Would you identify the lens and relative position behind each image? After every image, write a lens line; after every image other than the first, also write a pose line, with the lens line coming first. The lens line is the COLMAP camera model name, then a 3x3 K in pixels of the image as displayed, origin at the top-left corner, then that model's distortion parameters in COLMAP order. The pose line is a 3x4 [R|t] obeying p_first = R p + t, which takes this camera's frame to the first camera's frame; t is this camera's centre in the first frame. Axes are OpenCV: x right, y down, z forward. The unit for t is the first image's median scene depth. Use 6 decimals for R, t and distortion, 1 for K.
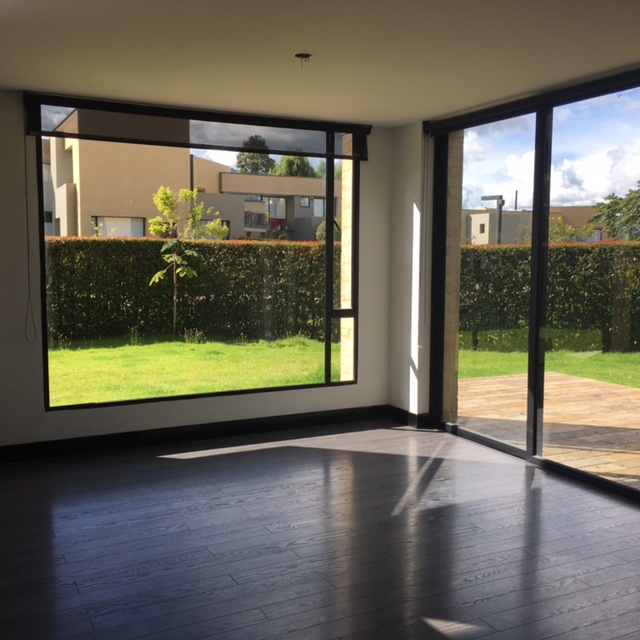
lens RADIAL K [[727.8, 0, 313.5], [0, 727.8, 307.7], [0, 0, 1]] dist [0.099184, 0.000000]
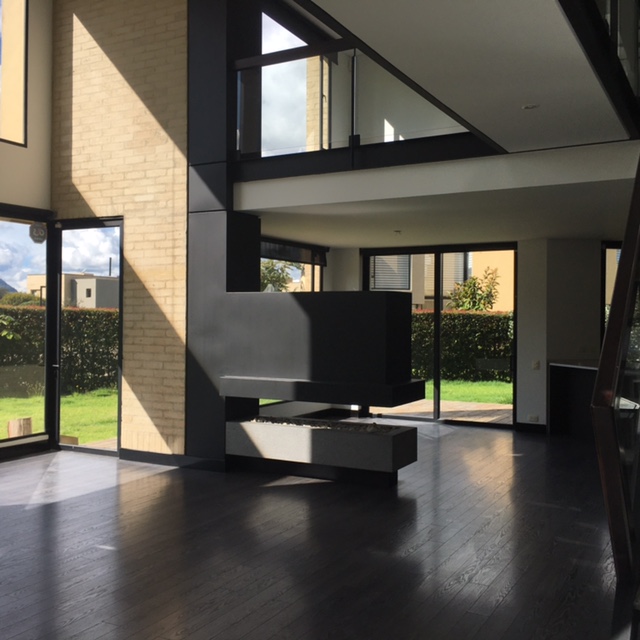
lens RADIAL K [[727.8, 0, 320.7], [0, 727.8, 318.3], [0, 0, 1]] dist [0.099184, 0.000000]
pose [[0.821636, 0.001277, 0.570011, -0.824084], [0.039364, 0.997483, -0.058975, 0.021163], [-0.568651, 0.070894, 0.819518, -0.363203]]
